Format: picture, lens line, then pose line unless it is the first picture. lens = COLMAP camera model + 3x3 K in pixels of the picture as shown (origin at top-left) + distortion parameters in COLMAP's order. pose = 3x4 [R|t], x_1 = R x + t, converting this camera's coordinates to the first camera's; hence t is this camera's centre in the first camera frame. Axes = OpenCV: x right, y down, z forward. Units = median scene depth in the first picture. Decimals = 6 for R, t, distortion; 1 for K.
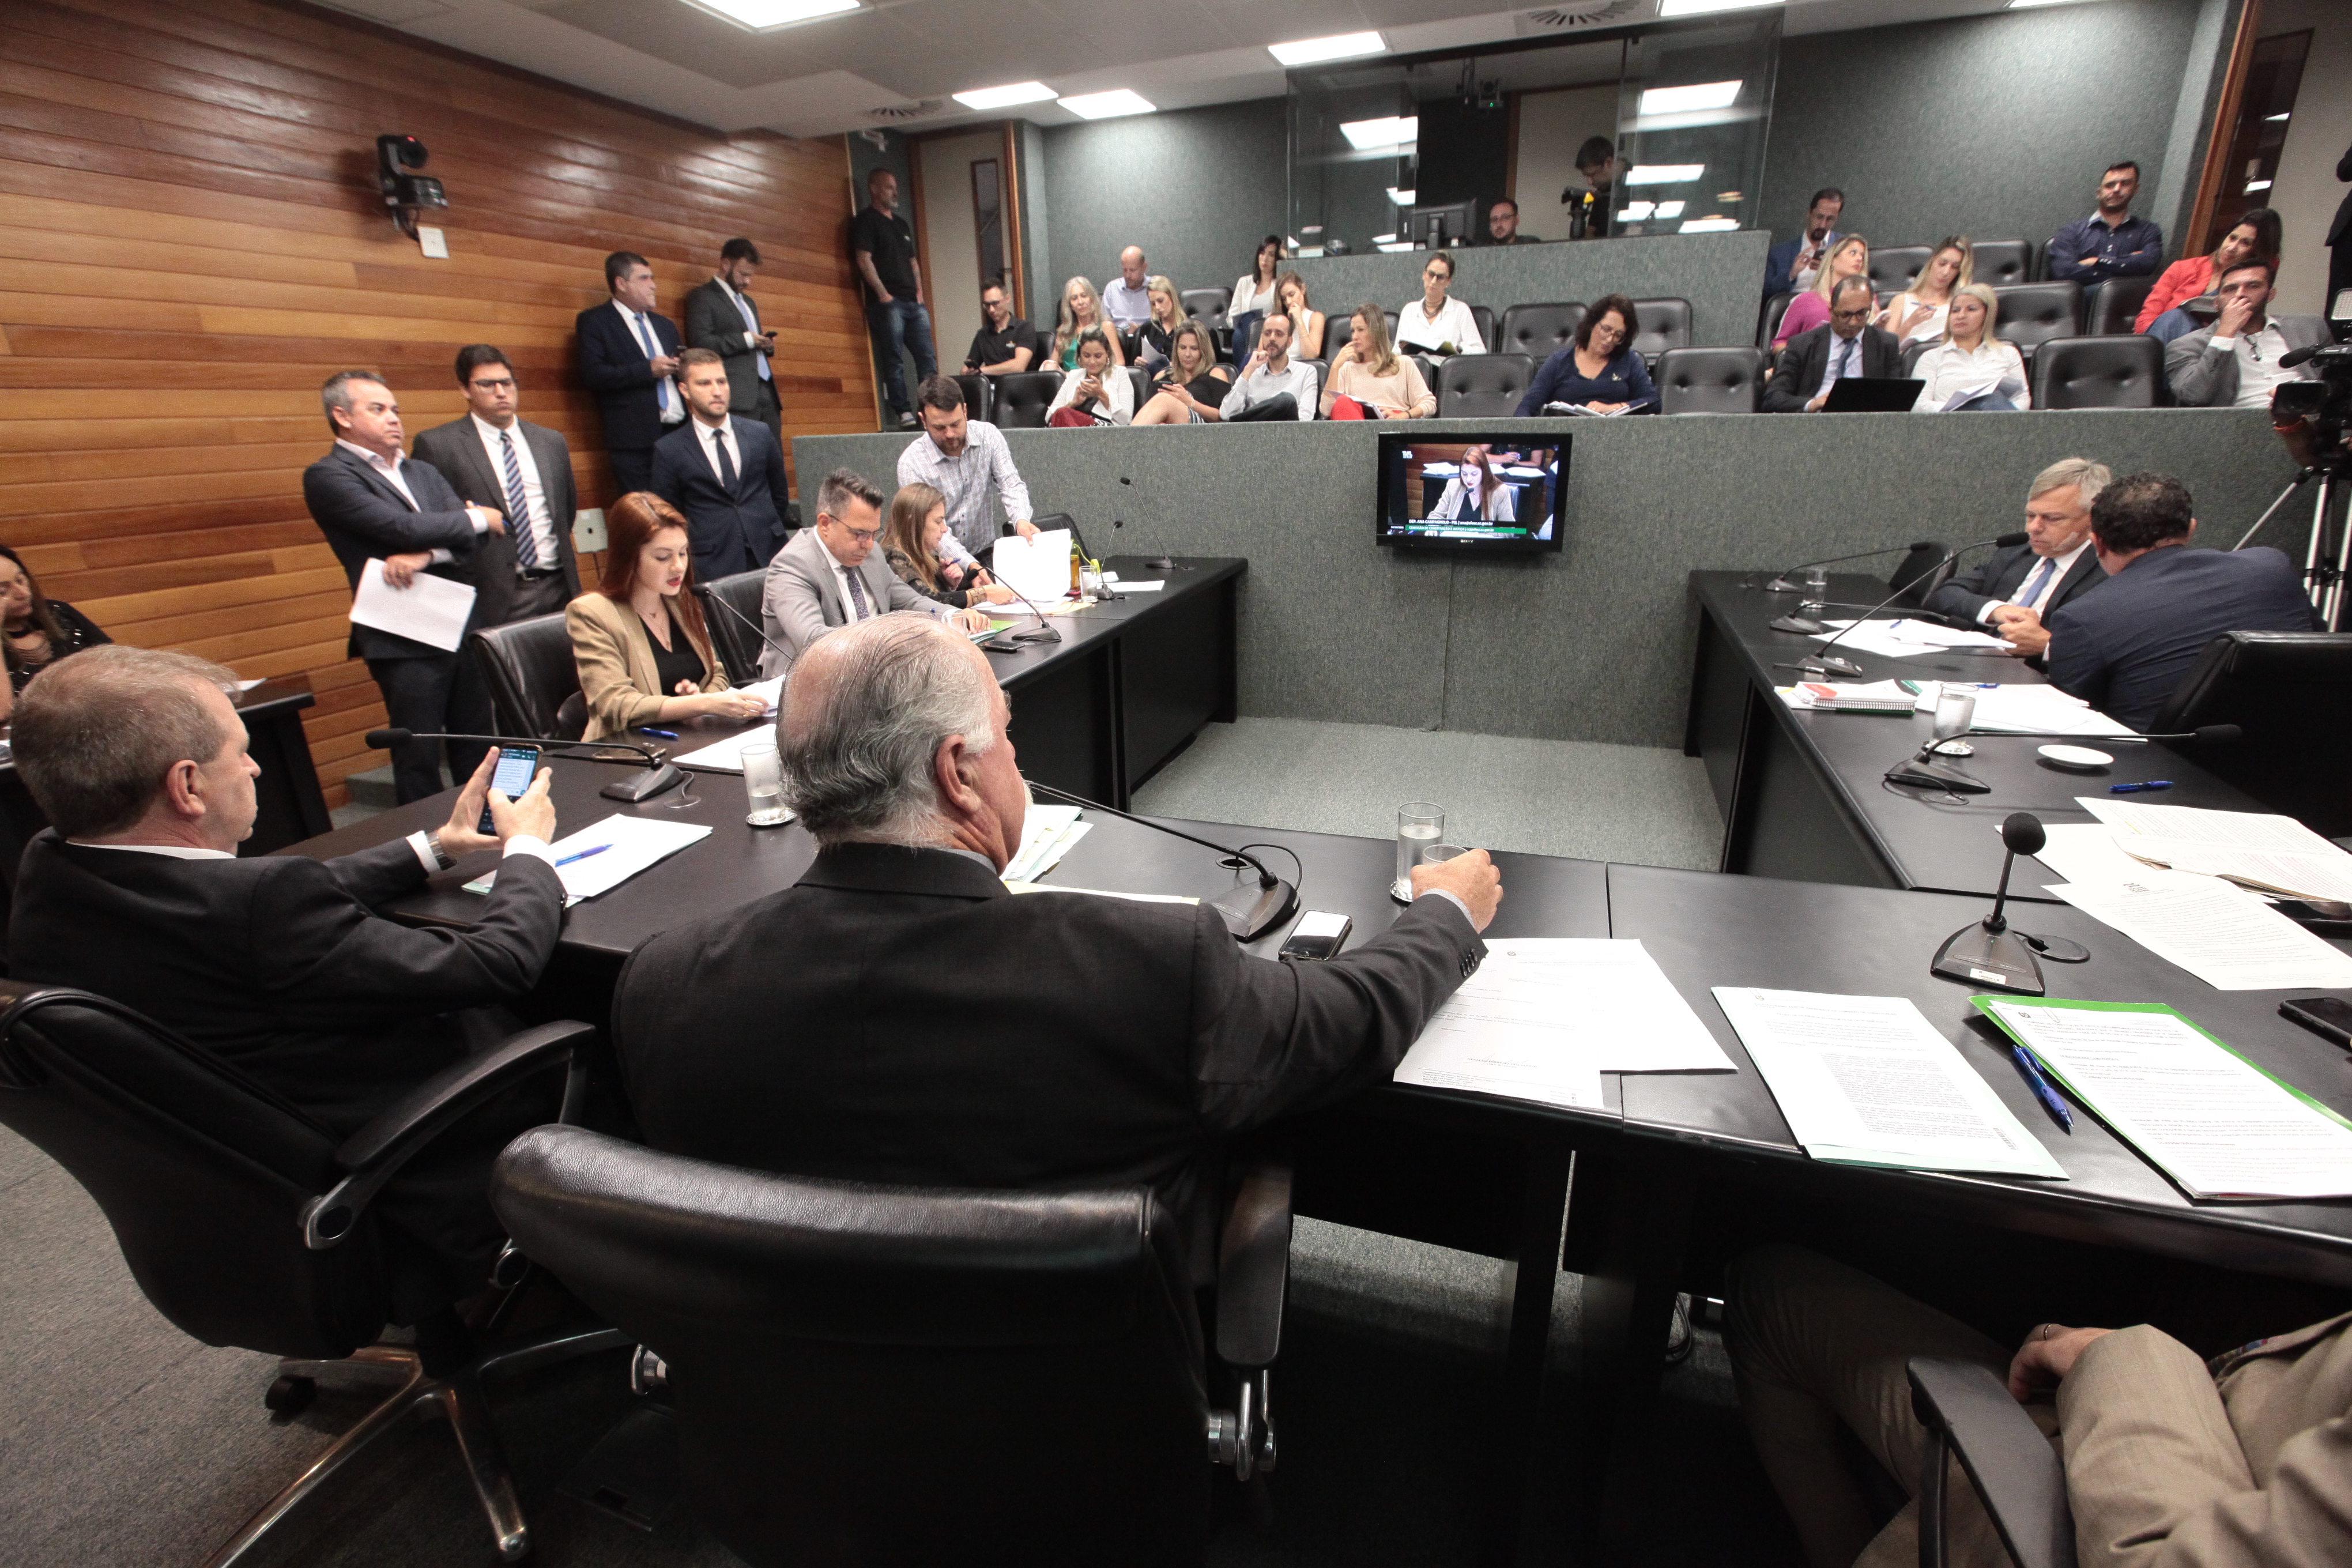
lens RADIAL K [[1061.0, 0, 1176.0], [0, 1061.0, 784.0], [0, 0, 1]] dist [-0.043375, 0.012080]
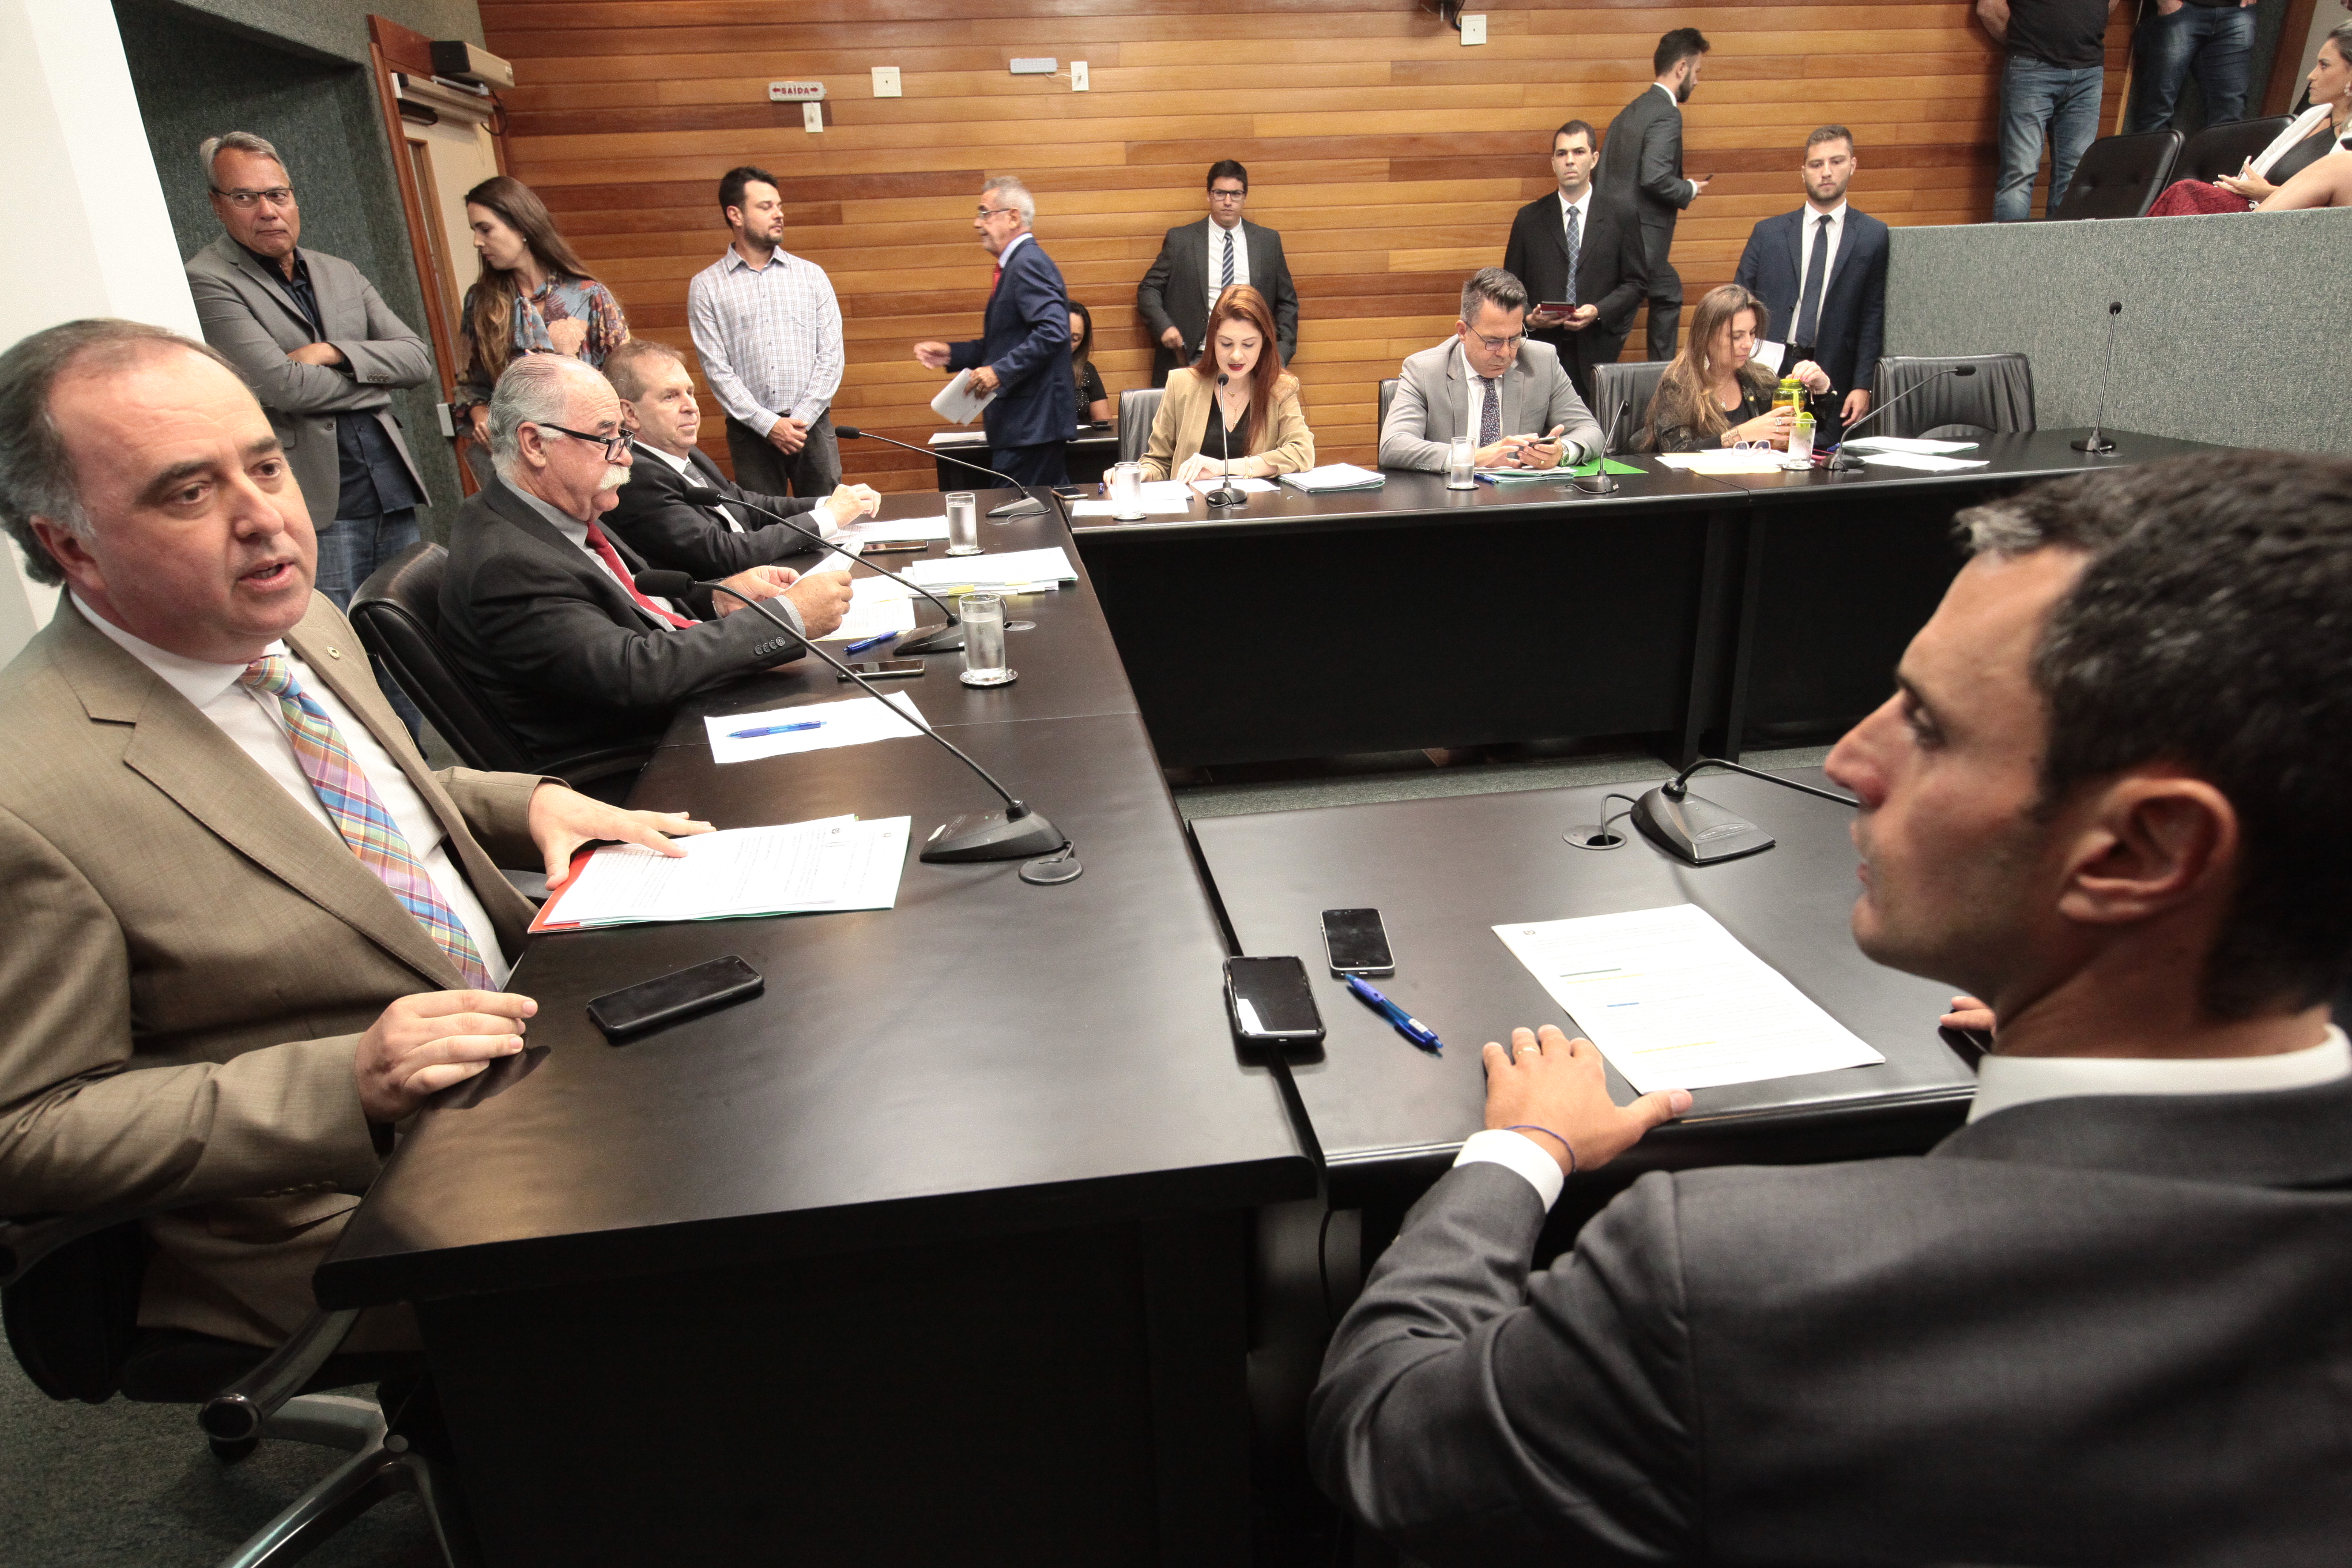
lens RADIAL K [[1416.9, 0, 1176.0], [0, 1416.9, 784.0], [0, 0, 1]] dist [-0.044305, 0.050874]
pose [[0.459111, 0.325269, -0.826691, 0.538407], [-0.274413, 0.936978, 0.216265, -0.052578], [0.844935, 0.127565, 0.519434, 0.139235]]
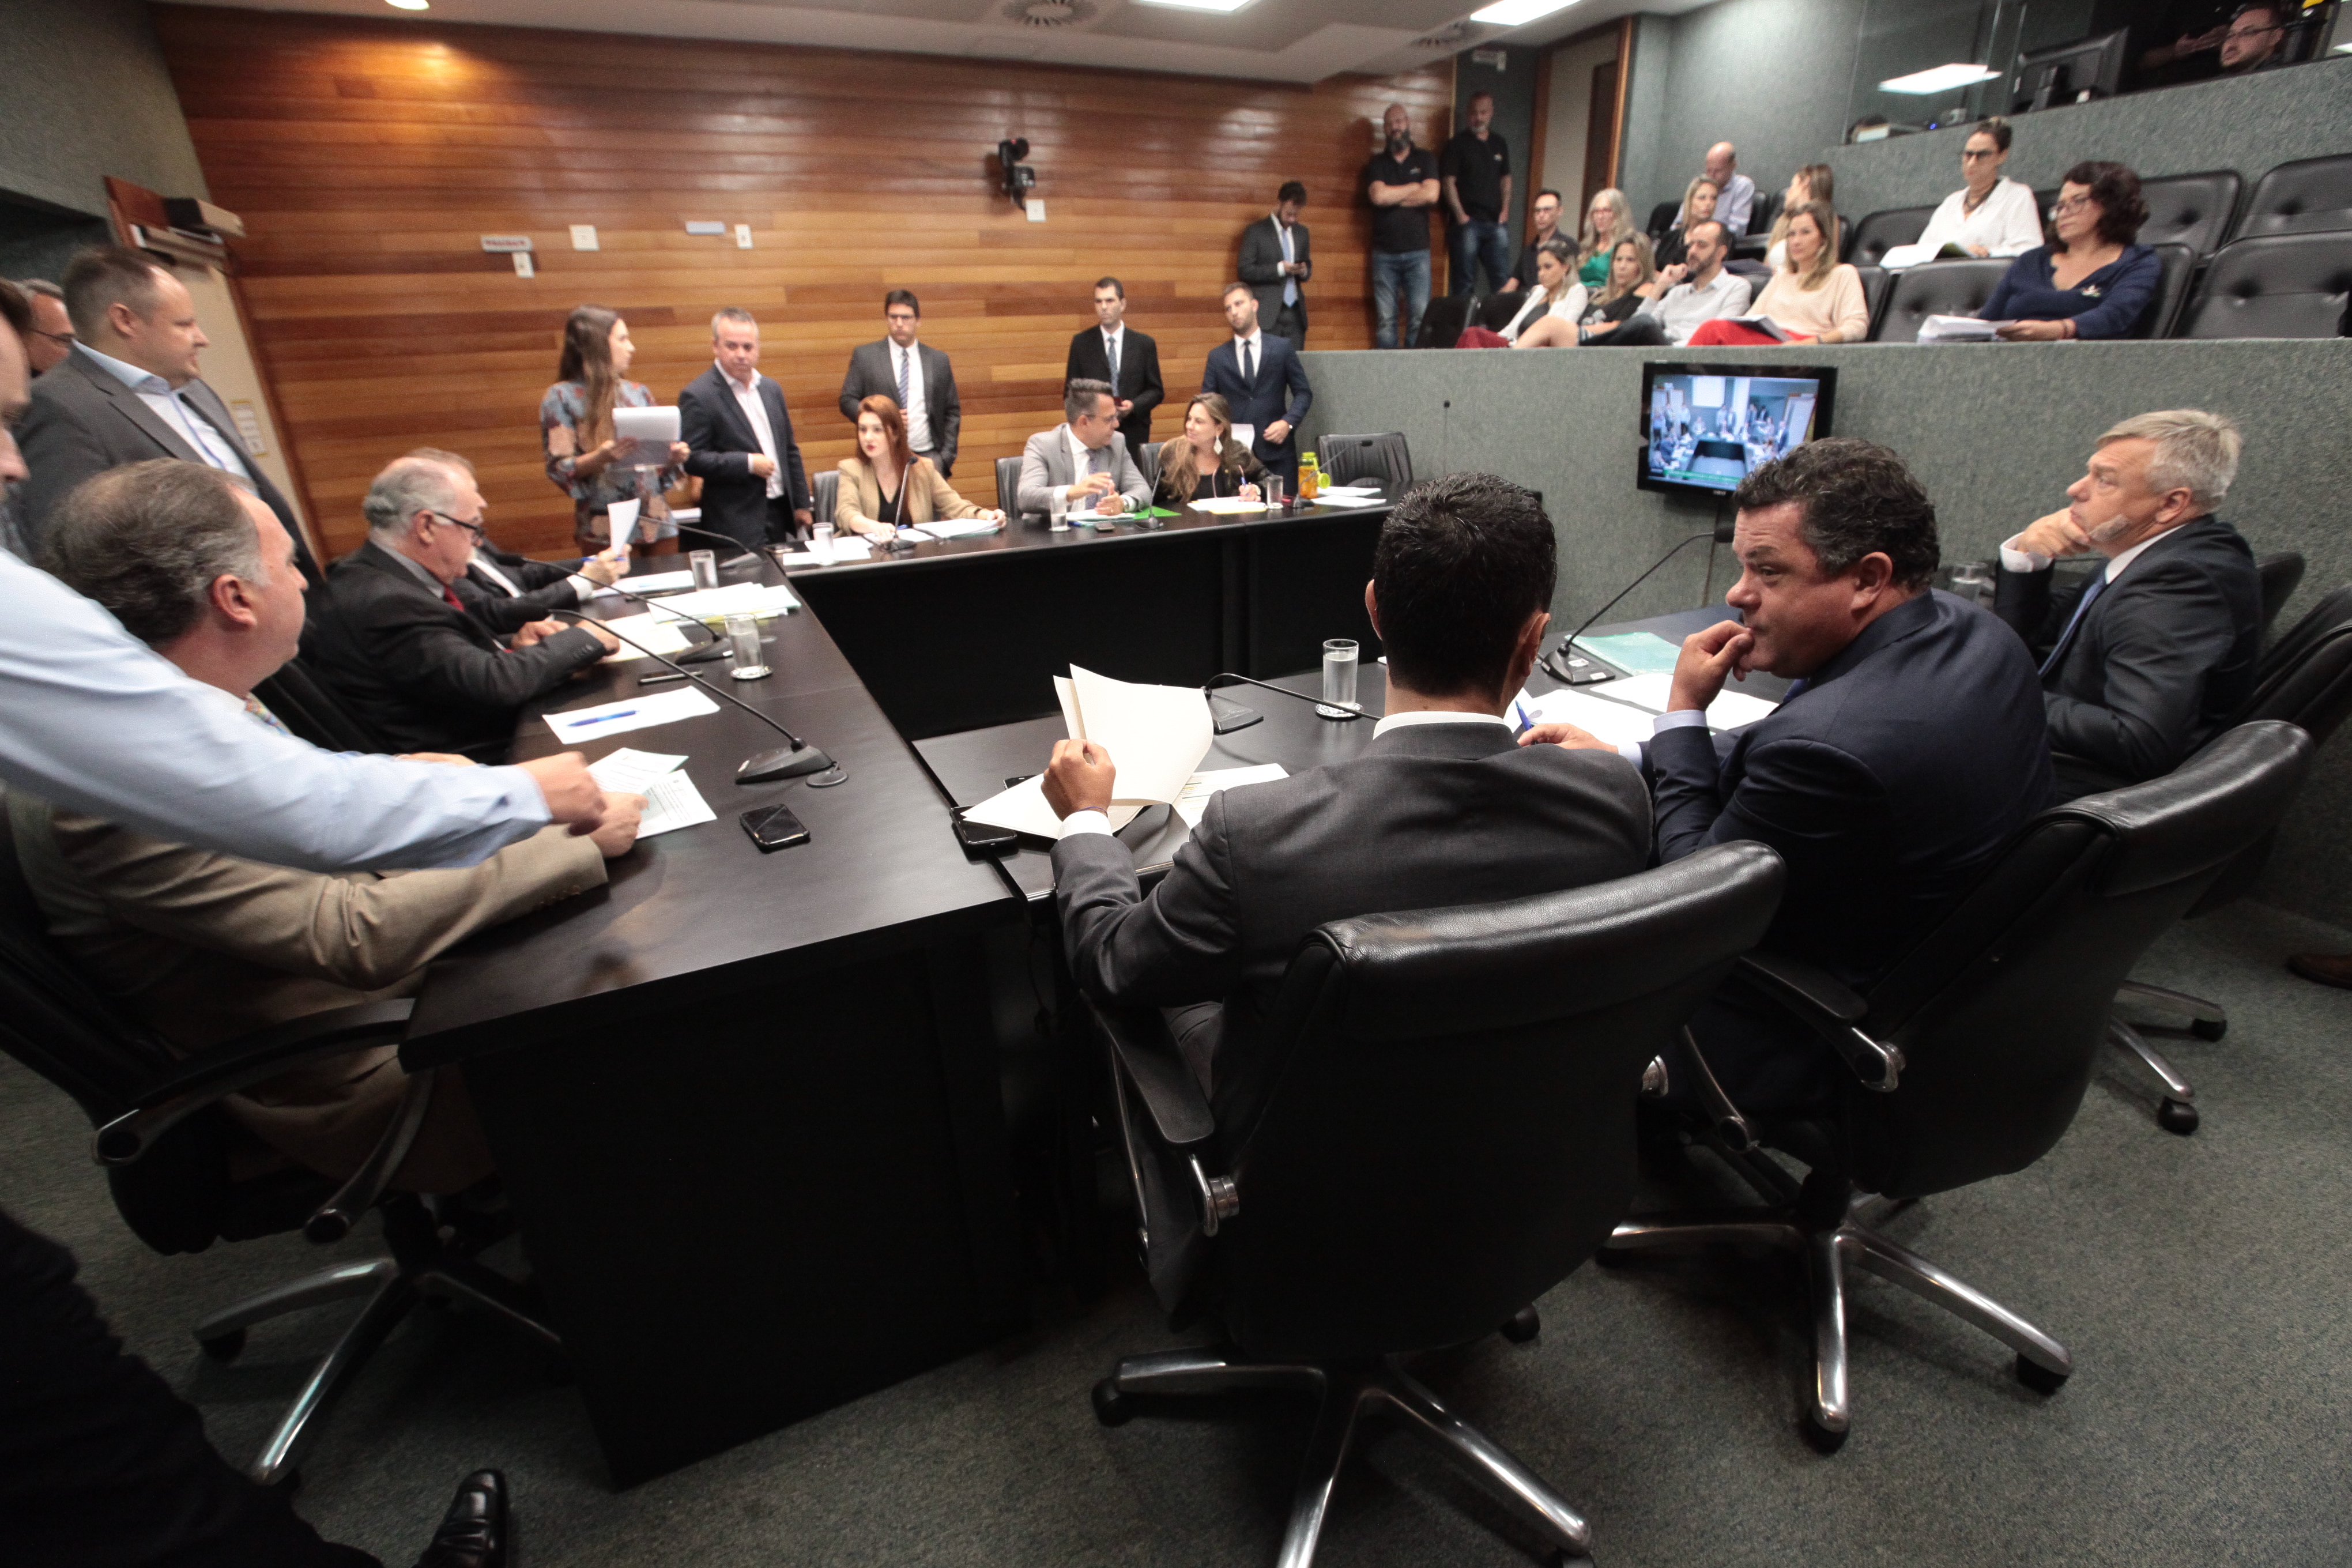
lens RADIAL K [[1061.0, 0, 1176.0], [0, 1061.0, 784.0], [0, 0, 1]] dist [-0.043375, 0.012080]
pose [[0.705149, 0.274819, -0.653636, 0.598108], [-0.225228, 0.960906, 0.161031, -0.042149], [0.672337, 0.033666, 0.739479, 0.090284]]
